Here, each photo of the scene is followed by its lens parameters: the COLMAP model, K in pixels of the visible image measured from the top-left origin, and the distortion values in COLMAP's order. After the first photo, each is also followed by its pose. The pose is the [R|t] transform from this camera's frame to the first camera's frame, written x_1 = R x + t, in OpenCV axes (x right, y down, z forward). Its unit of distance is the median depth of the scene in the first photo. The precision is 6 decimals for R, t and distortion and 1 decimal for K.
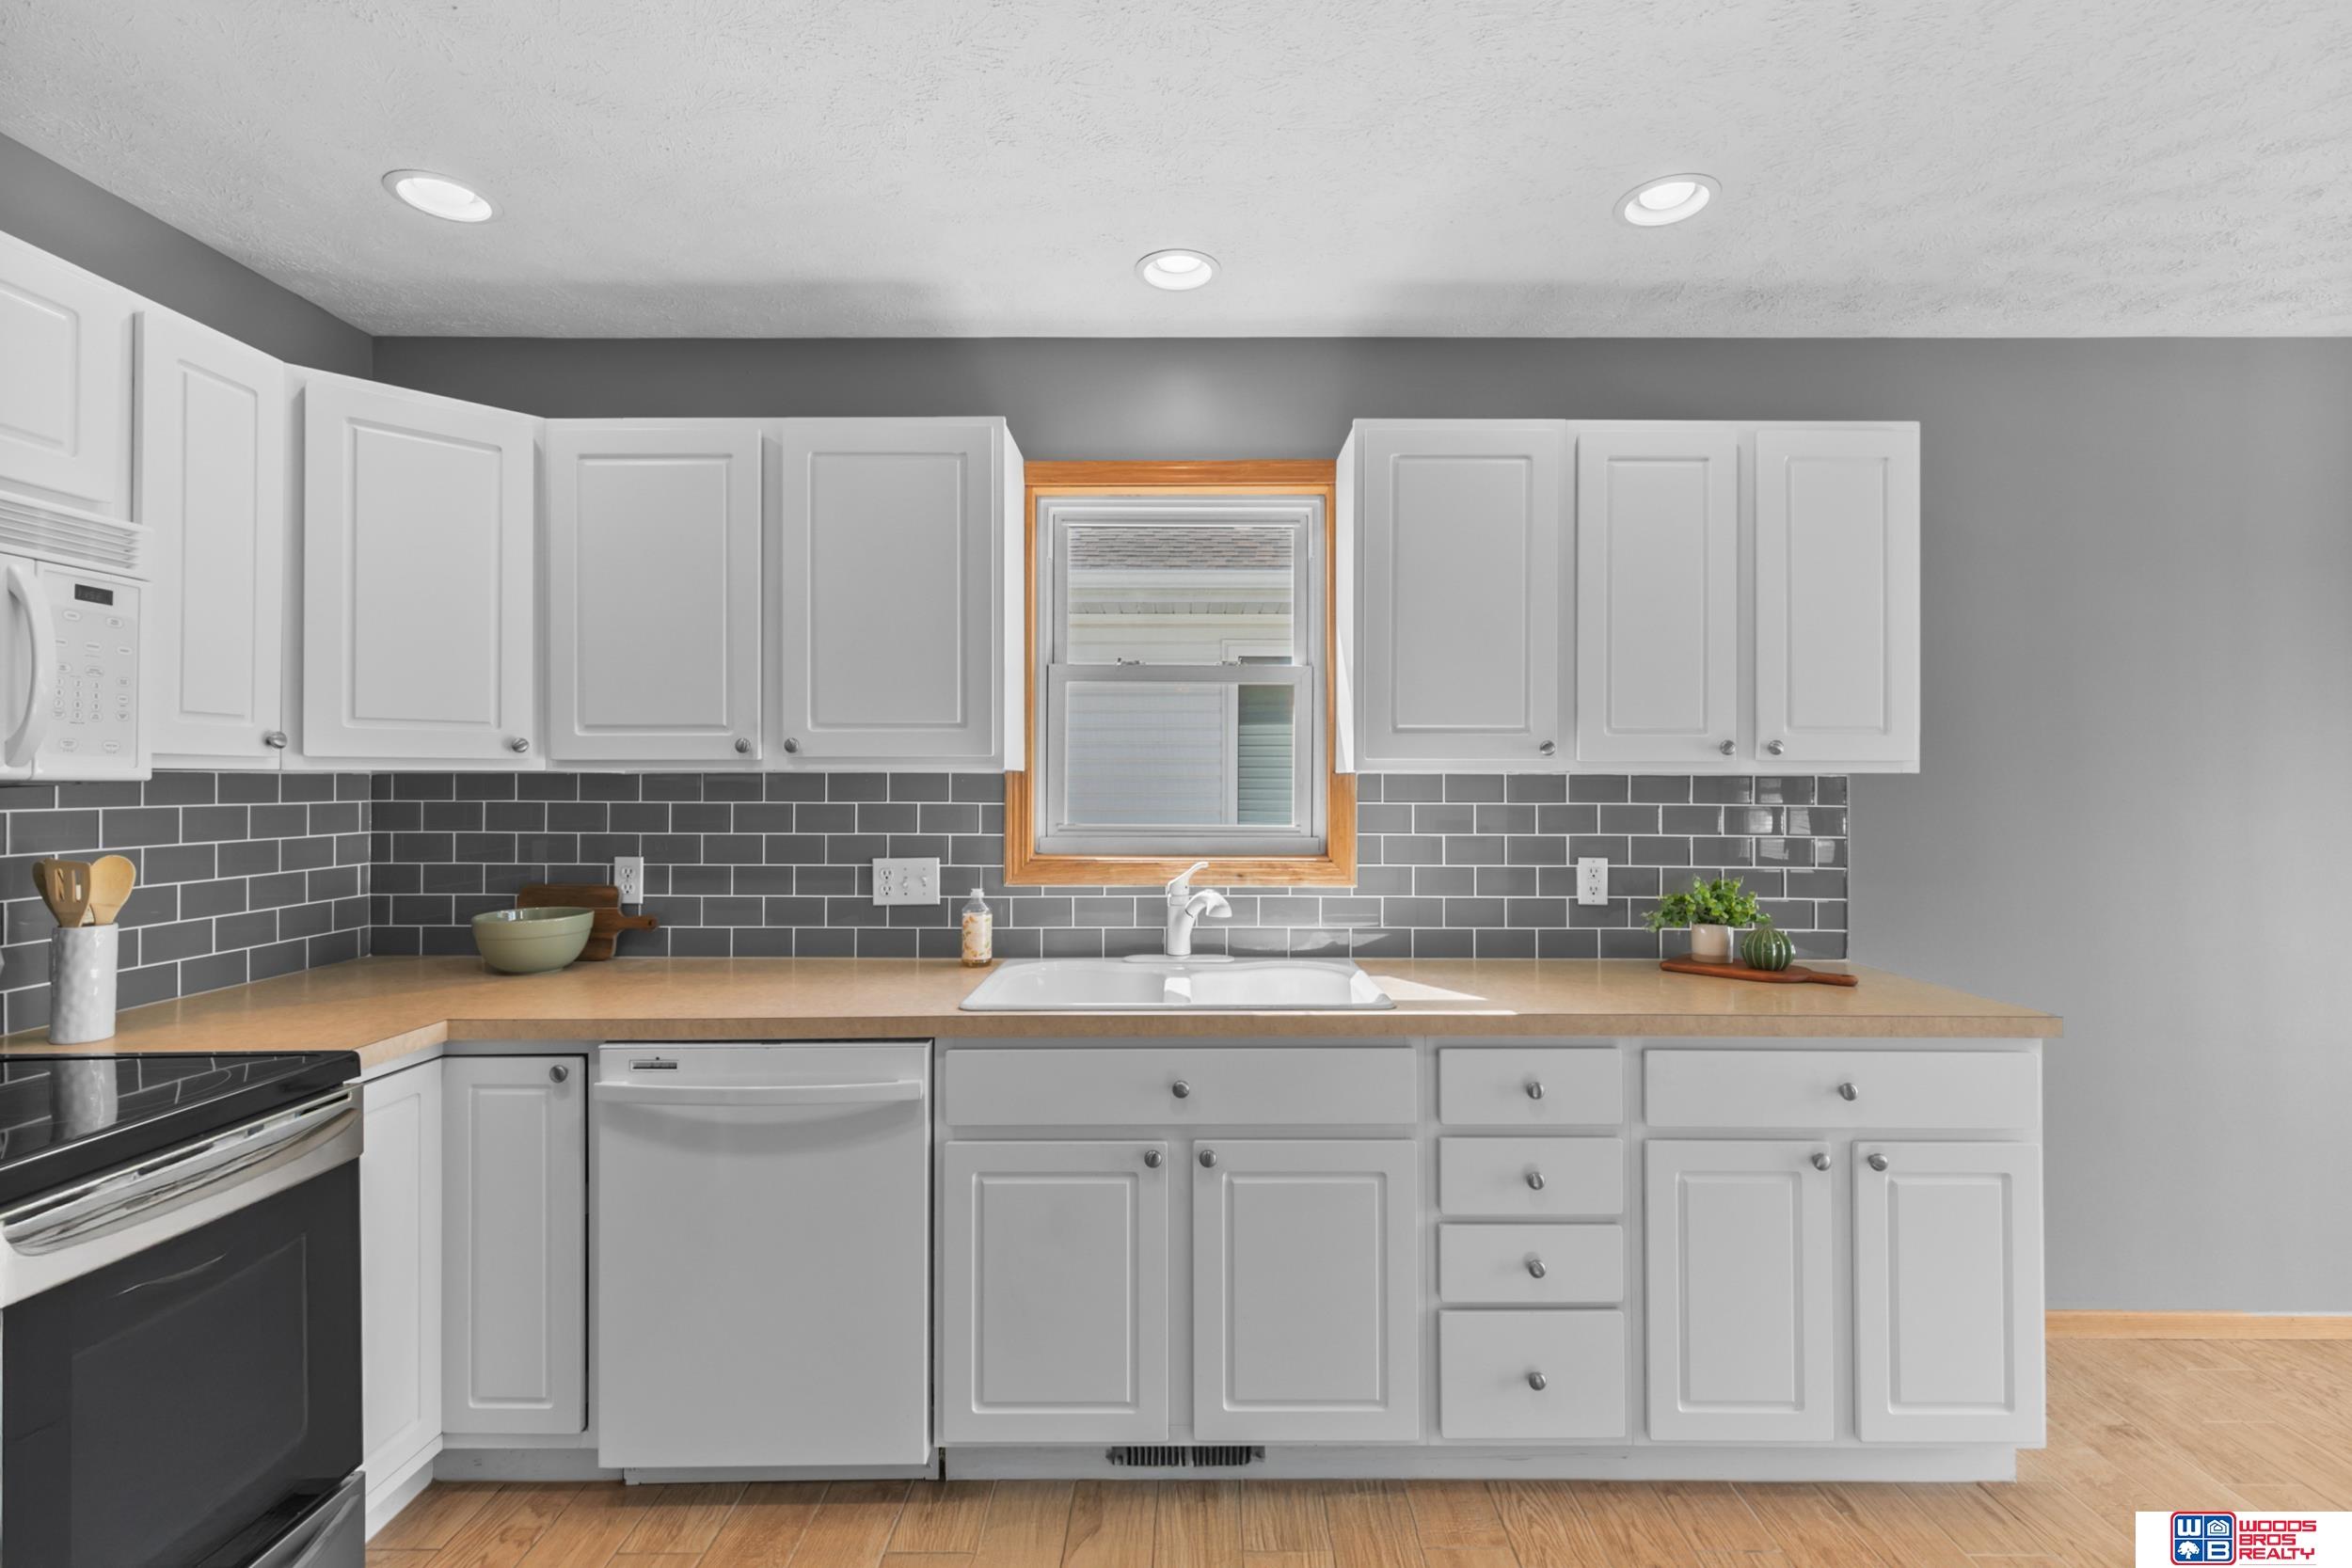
lens RADIAL K [[1068.7, 0, 1172.5], [0, 1068.7, 777.4], [0, 0, 1]] dist [0.015149, -0.000981]
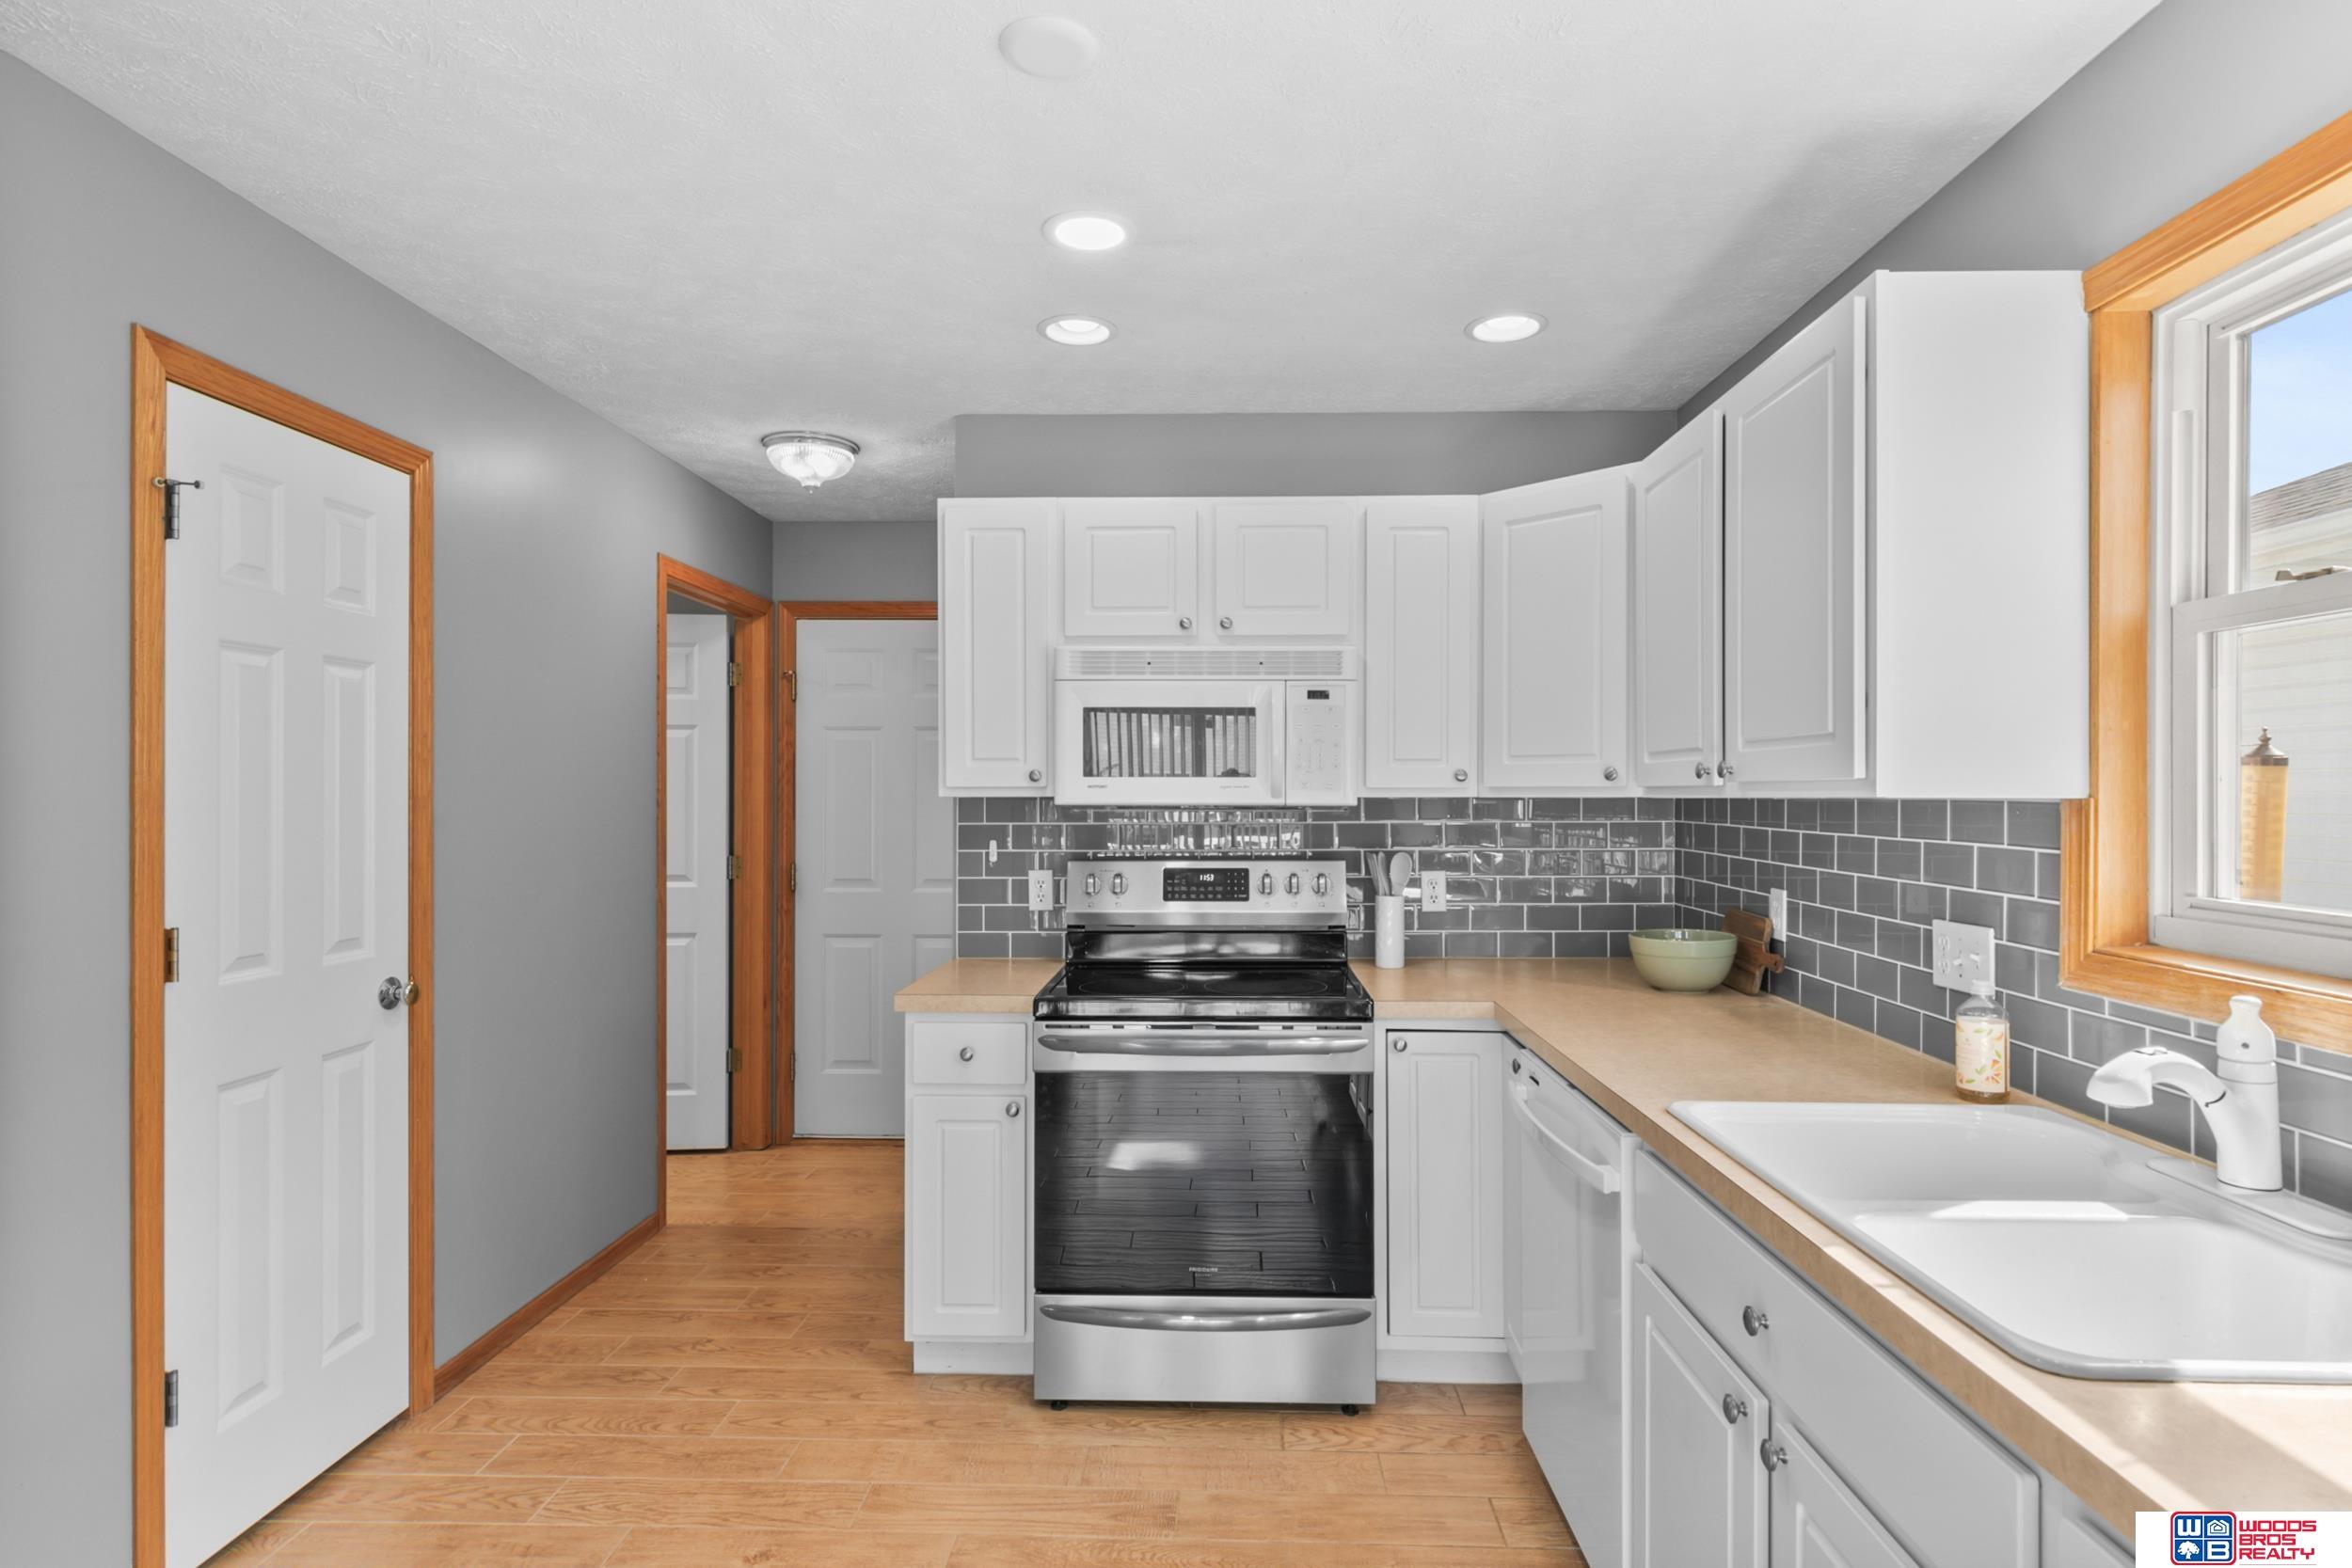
lens RADIAL K [[1218.9, 0, 1193.5], [0, 1218.9, 789.1], [0, 0, 1]] dist [0.000587, 0.001967]
pose [[-0.017391, -0.001845, -0.999847, 0.547502], [0.005833, 0.999981, -0.001947, -0.012521], [0.999832, -0.005866, -0.017380, 0.519738]]
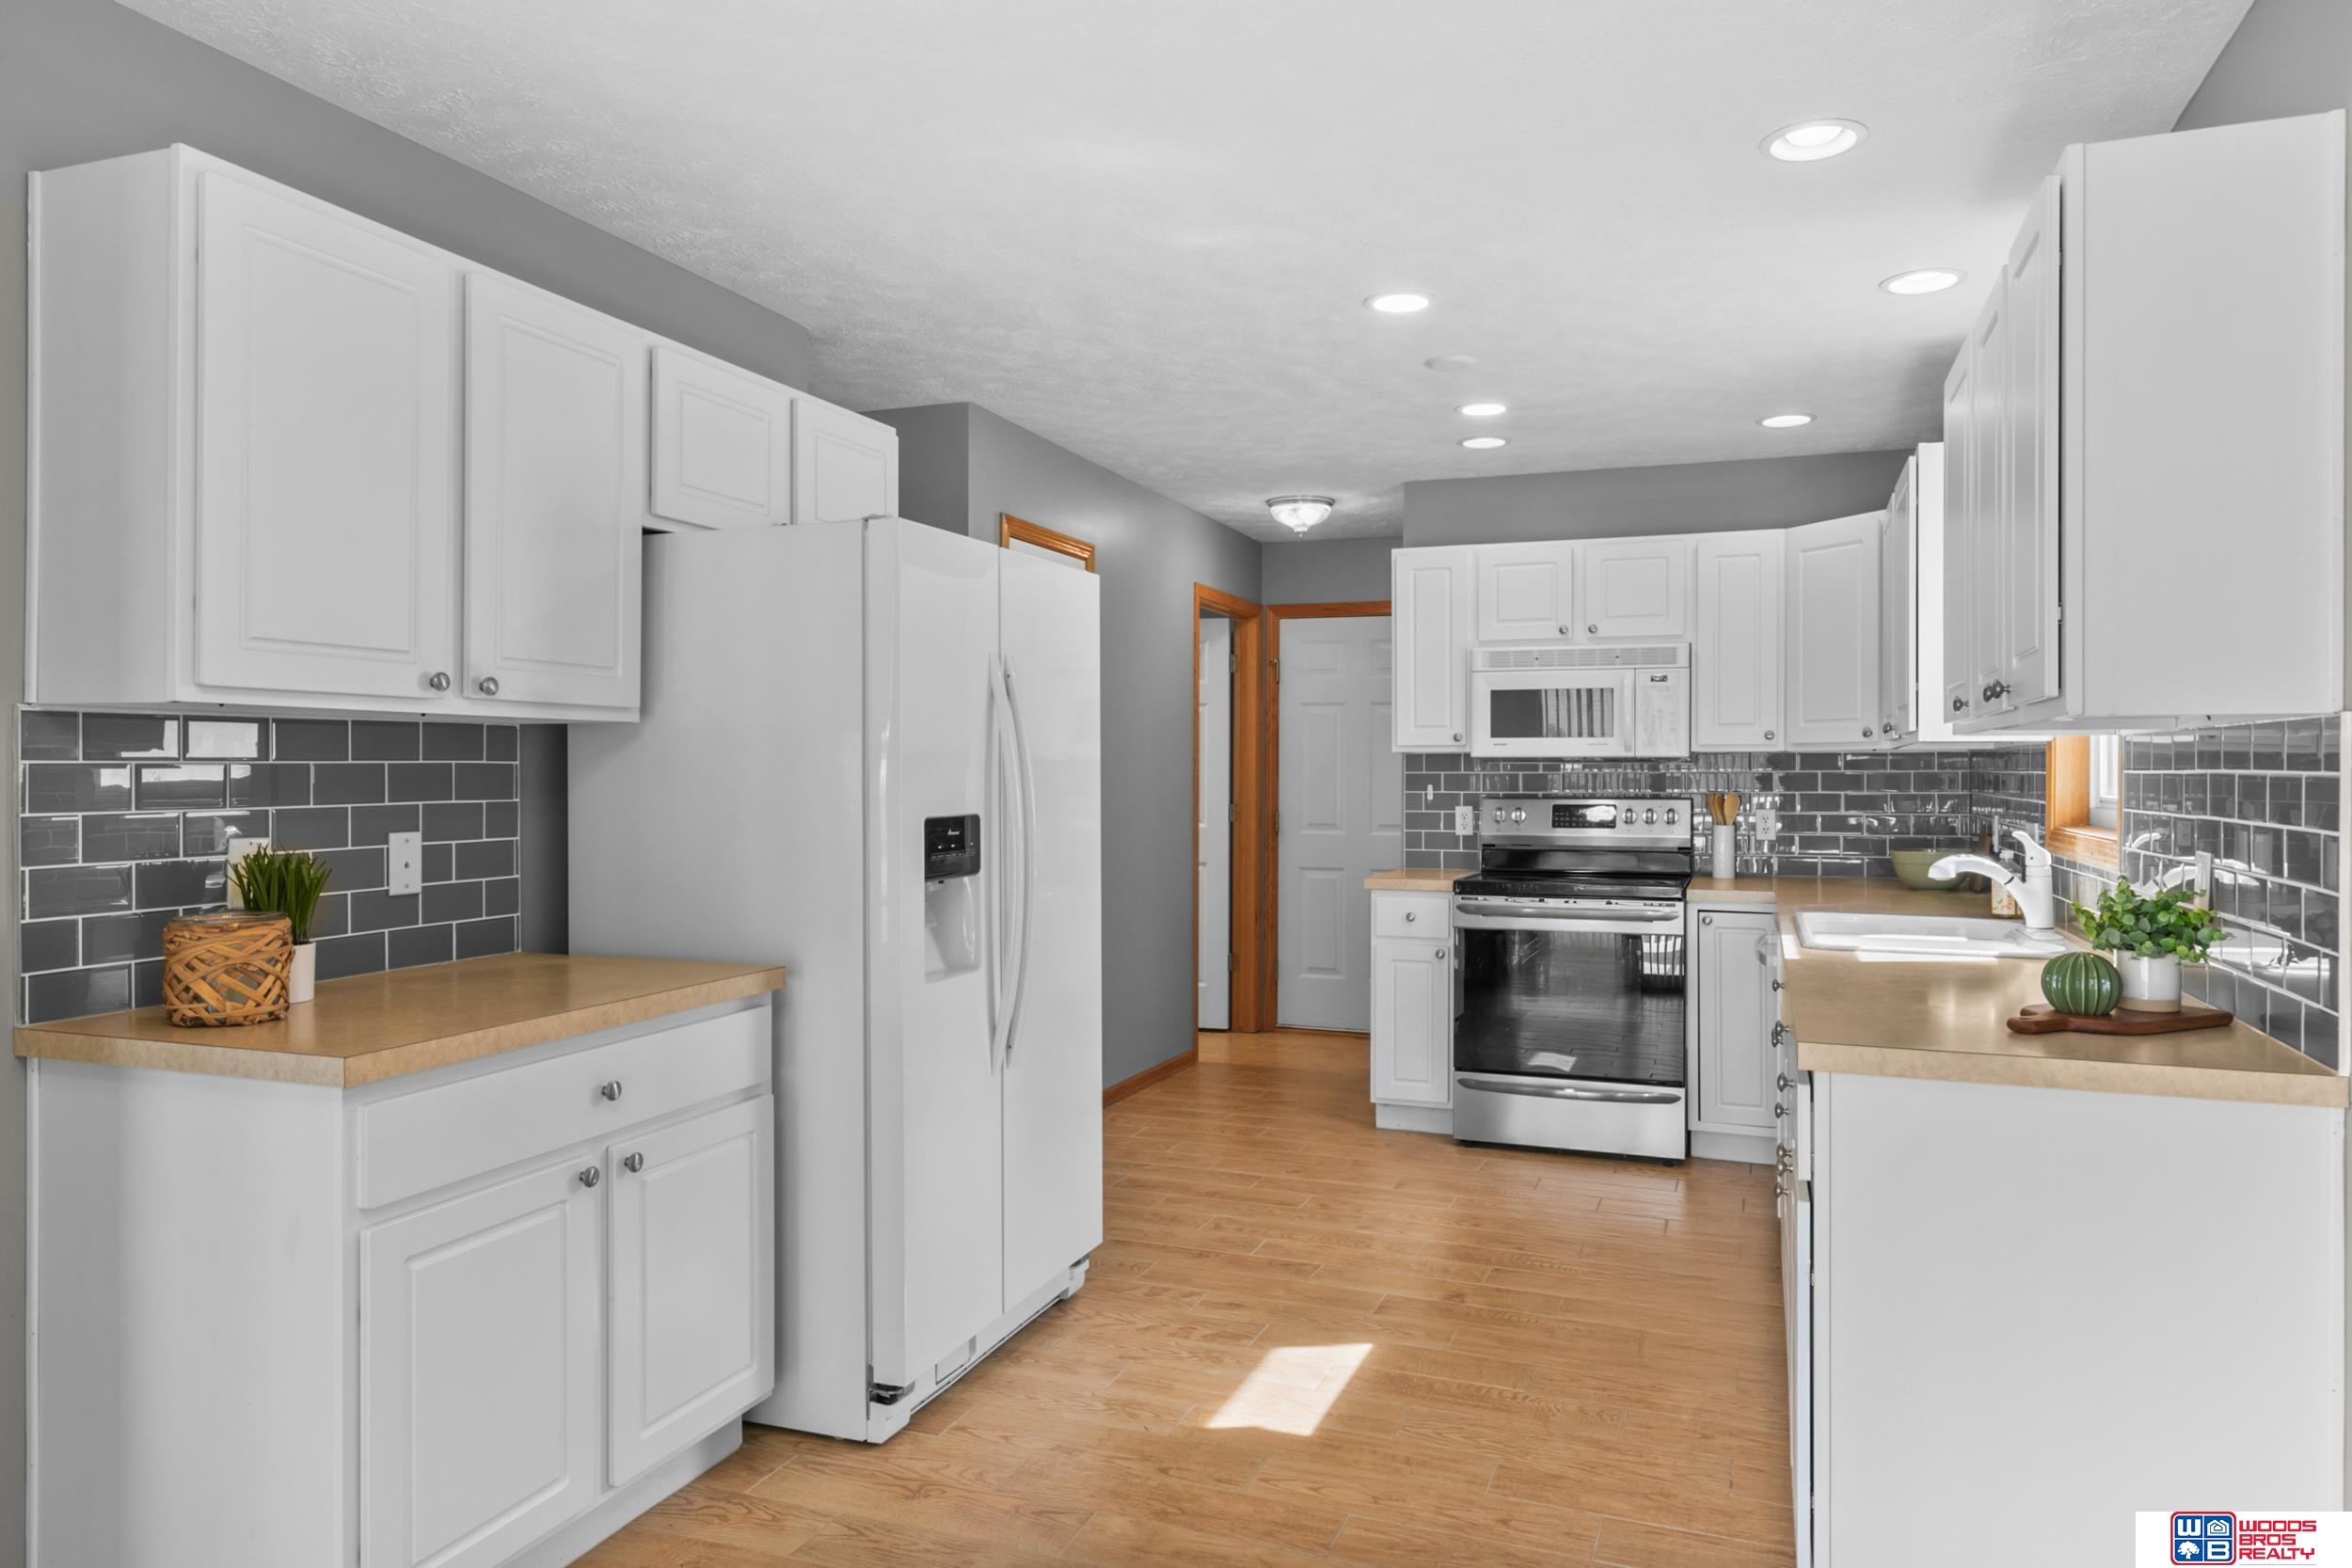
lens RADIAL K [[1602.4, 0, 1169.5], [0, 1602.4, 768.0], [0, 0, 1]] dist [0.023579, 0.000961]
pose [[-0.348190, -0.005224, -0.937410, 1.632127], [0.003285, 0.999972, -0.006792, 0.028766], [0.937418, -0.005444, -0.348163, 0.752222]]
